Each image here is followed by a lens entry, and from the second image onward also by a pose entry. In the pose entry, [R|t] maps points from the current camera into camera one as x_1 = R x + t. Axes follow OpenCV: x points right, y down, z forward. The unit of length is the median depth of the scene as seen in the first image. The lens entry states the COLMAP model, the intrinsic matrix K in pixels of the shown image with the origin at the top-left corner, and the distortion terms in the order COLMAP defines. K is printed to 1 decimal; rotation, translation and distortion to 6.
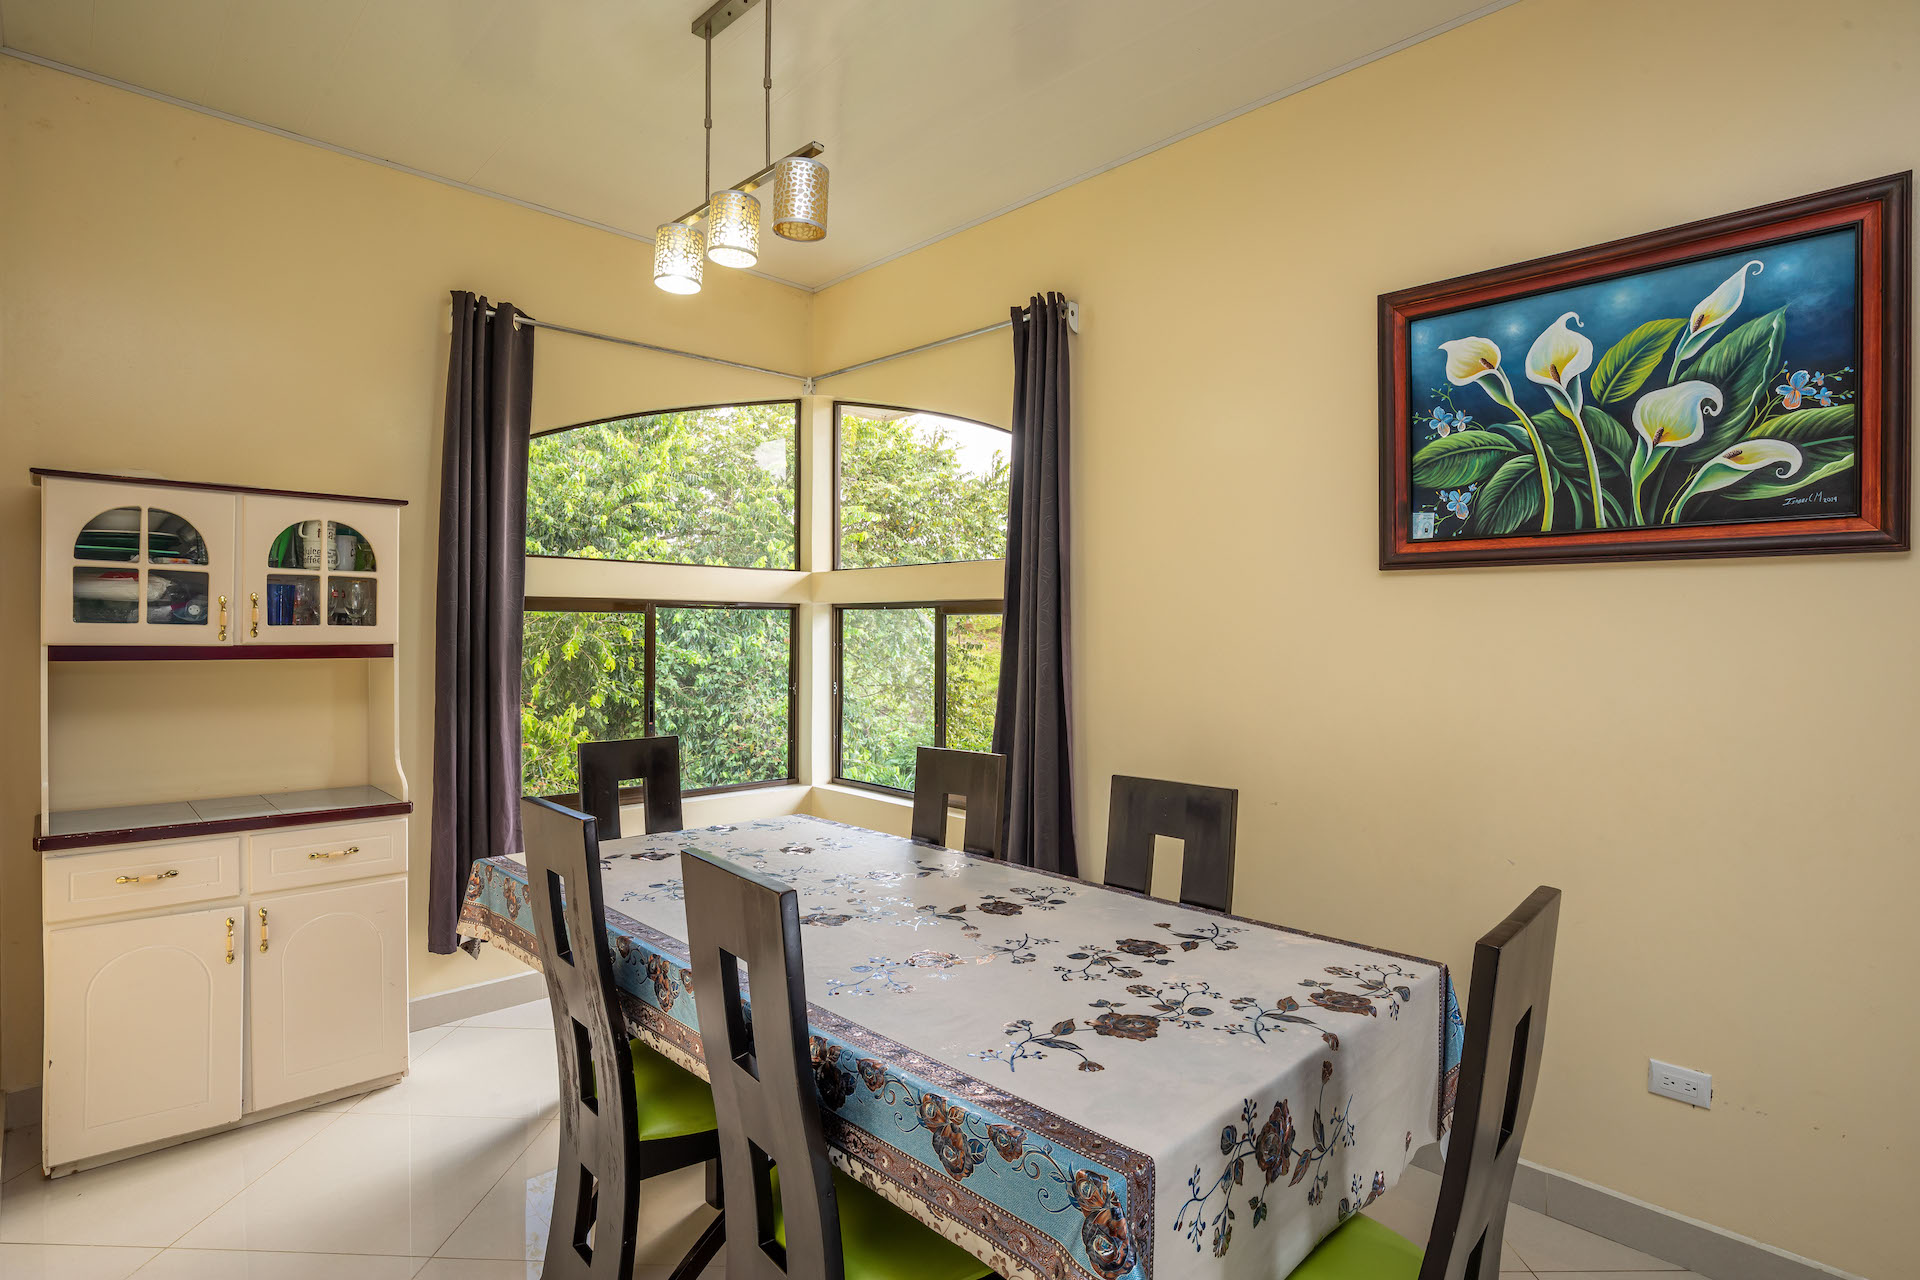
lens RADIAL K [[968.9, 0, 960.0], [0, 968.9, 640.0], [0, 0, 1]] dist [-0.018991, 0.000494]
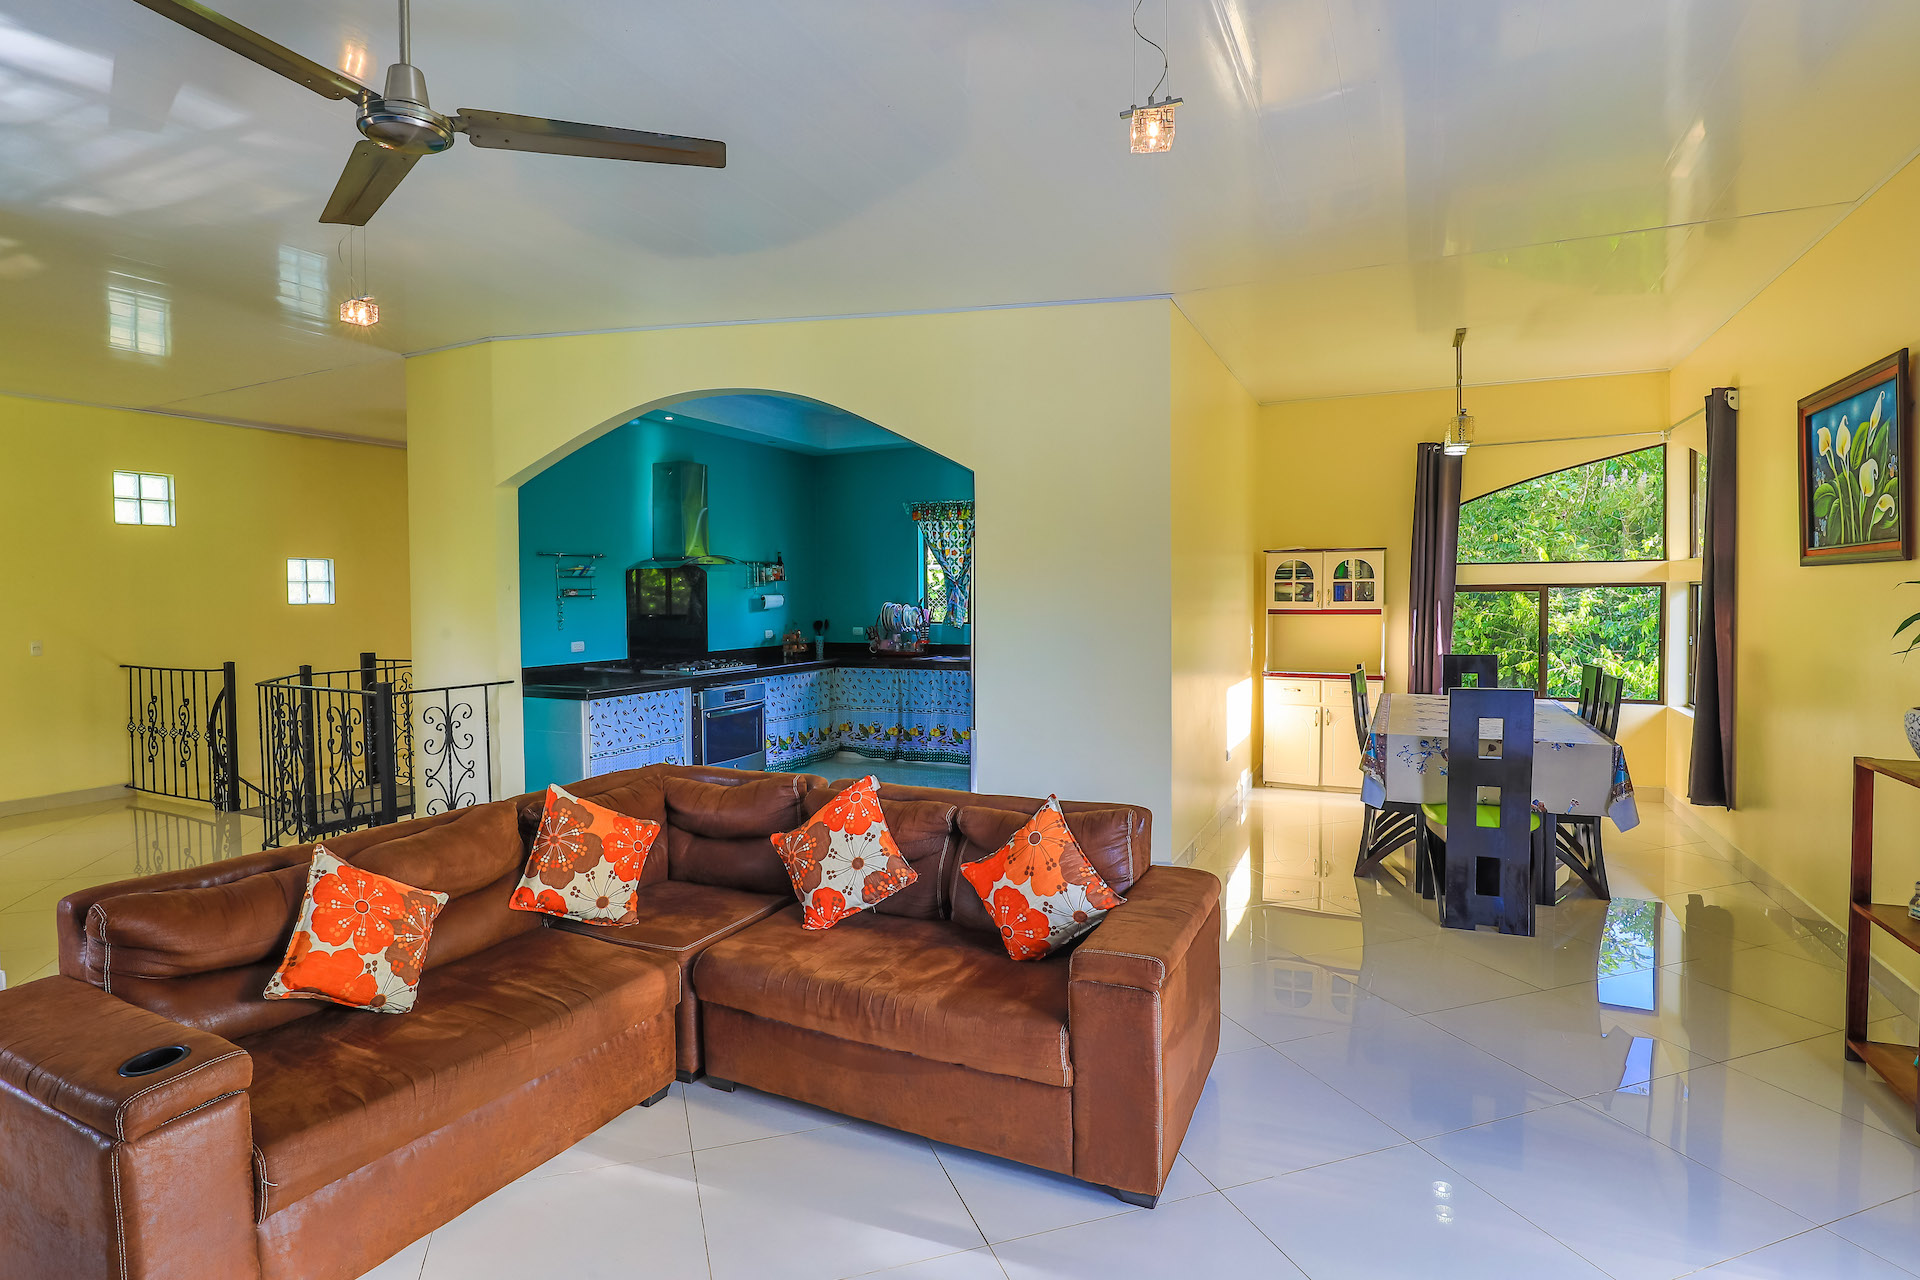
lens RADIAL K [[953.0, 0, 949.3], [0, 953.0, 629.5], [0, 0, 1]] dist [-0.036517, 0.007828]
pose [[0.343203, 0.022705, -0.938987, 1.529634], [0.002691, 0.999680, 0.025156, -0.008531], [0.939257, -0.011160, 0.343032, -0.982293]]
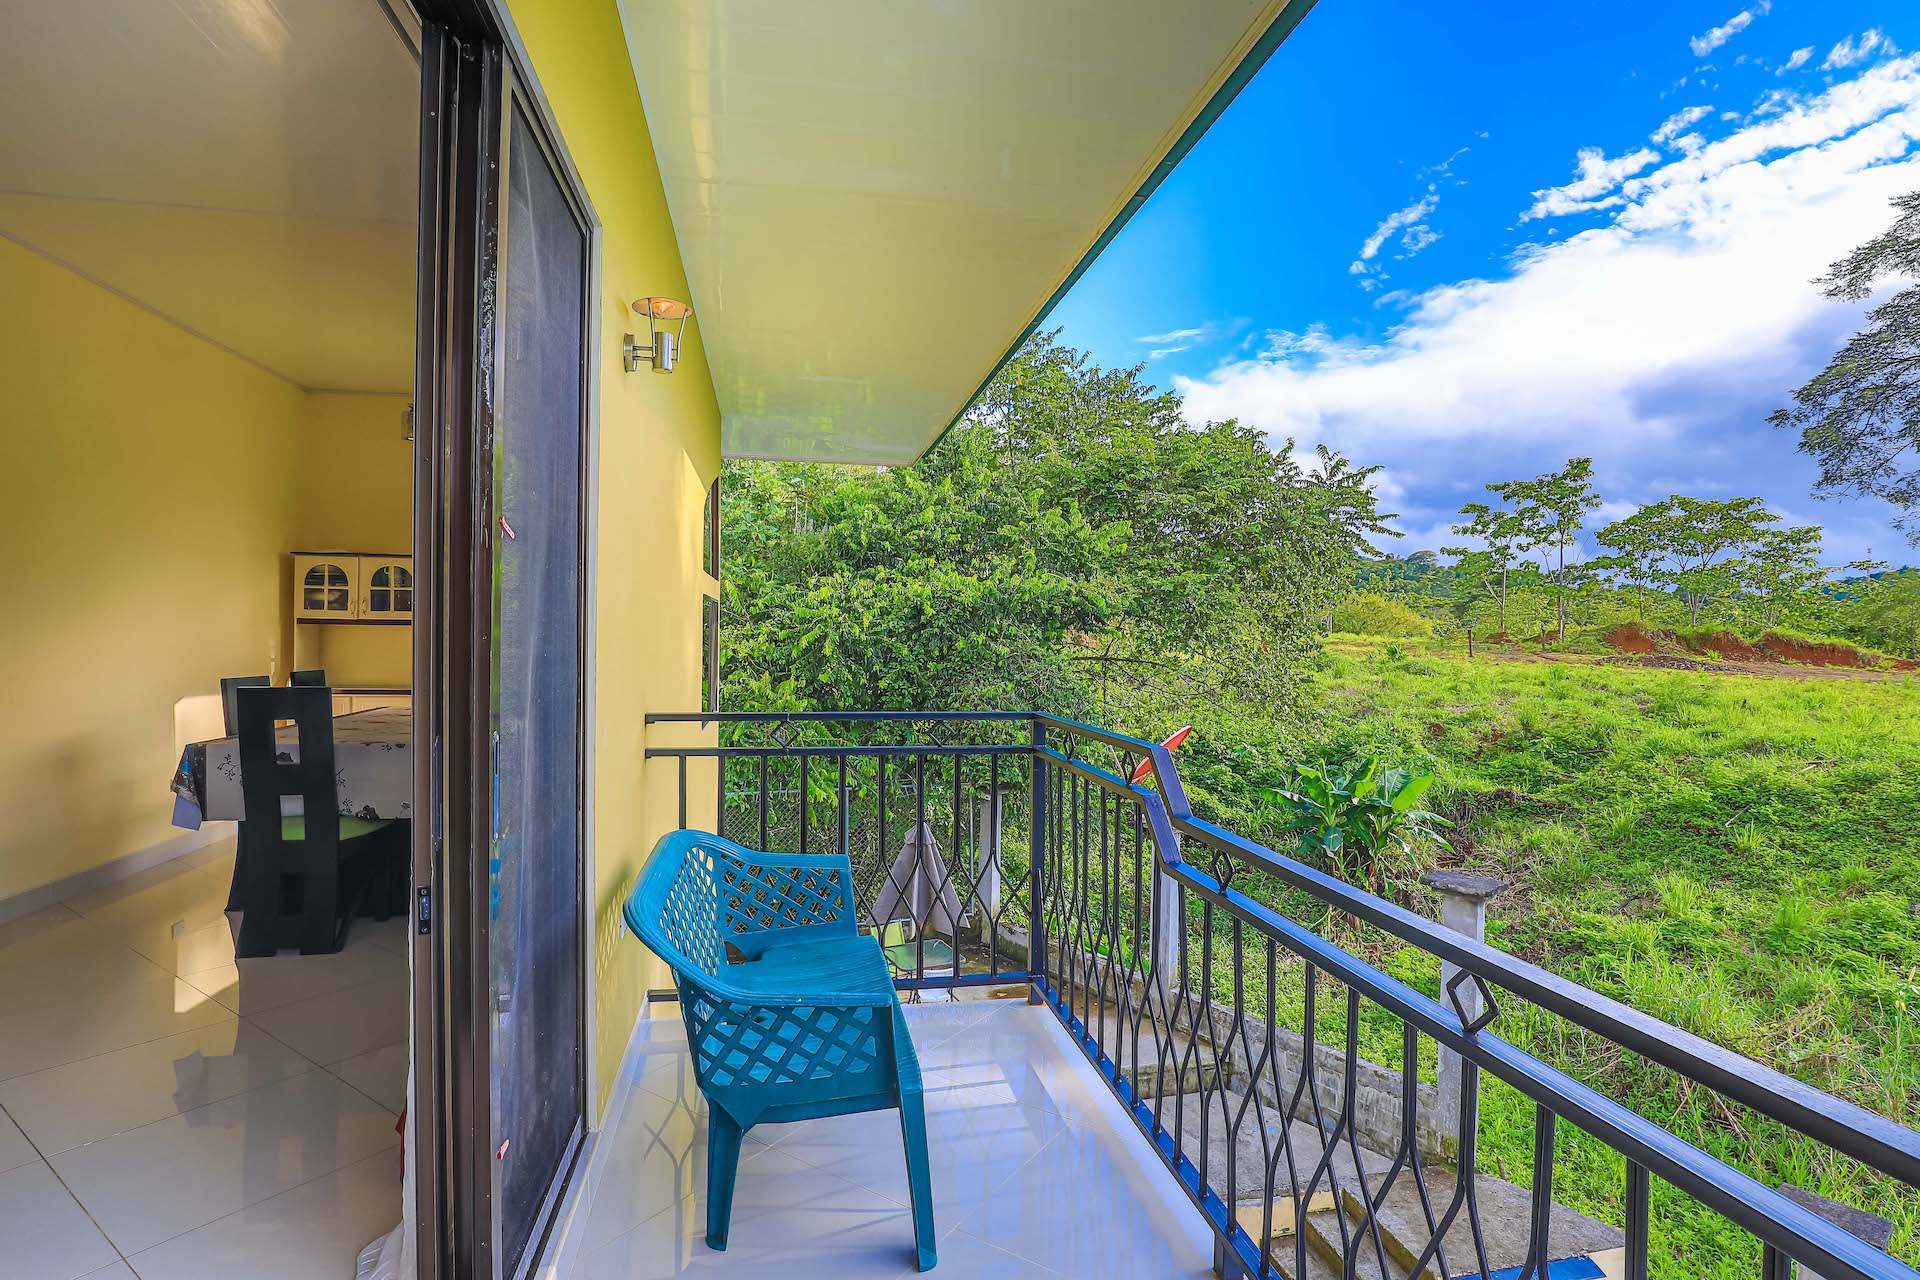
lens RADIAL K [[953.0, 0, 949.3], [0, 953.0, 629.5], [0, 0, 1]] dist [-0.036517, 0.007828]
pose [[0.834827, 0.000958, -0.550512, 2.040344], [-0.012449, 0.999776, -0.017139, 0.061097], [0.550372, 0.021161, 0.834651, -0.183210]]
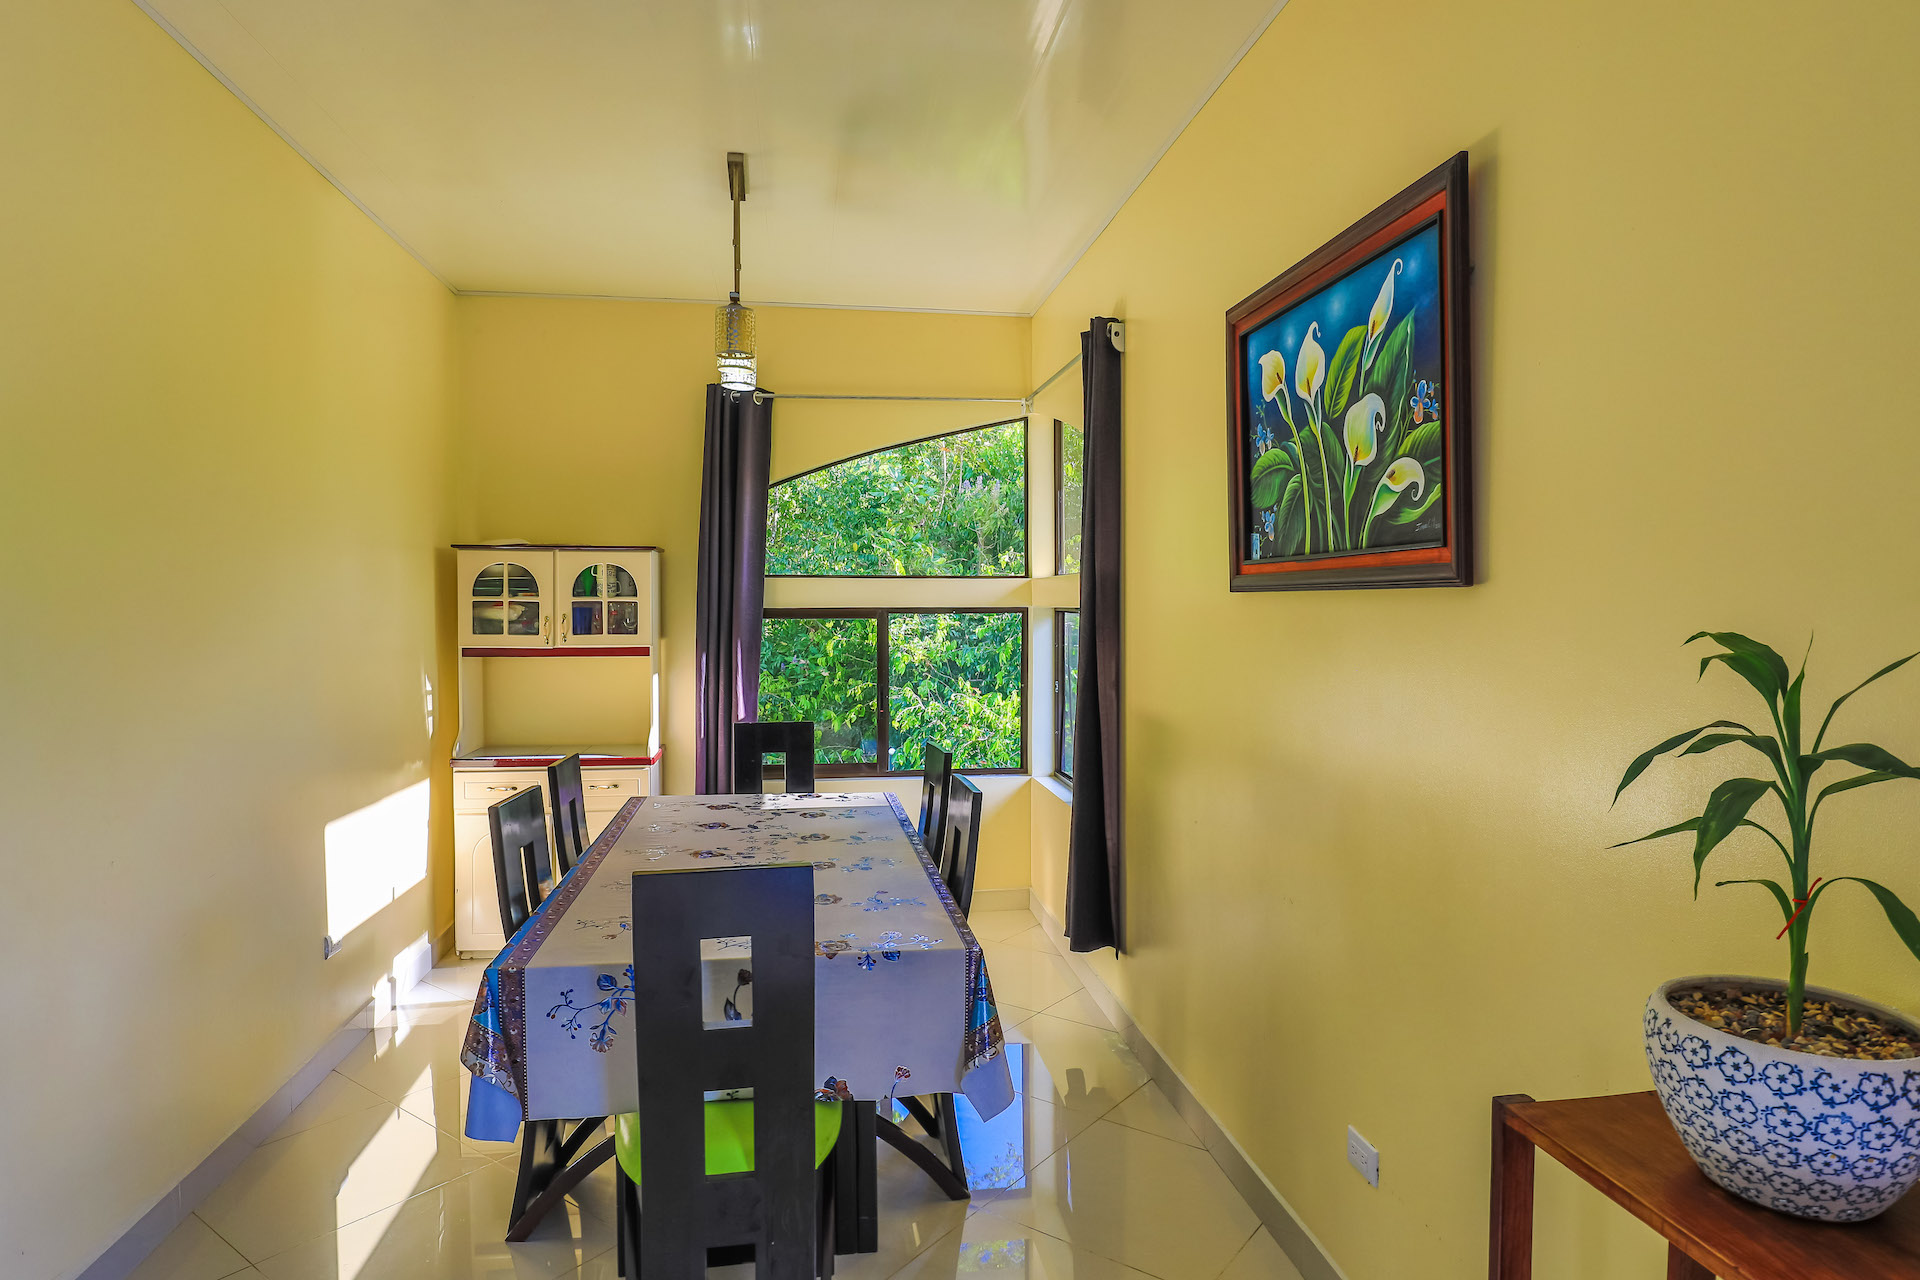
lens RADIAL K [[1097.4, 0, 940.3], [0, 1097.4, 631.3], [0, 0, 1]] dist [-0.001811, -0.000202]
pose [[0.806486, 0.007175, -0.591209, 0.913365], [-0.000419, 0.999933, 0.011564, -0.048129], [0.591253, -0.009079, 0.806435, -0.078397]]
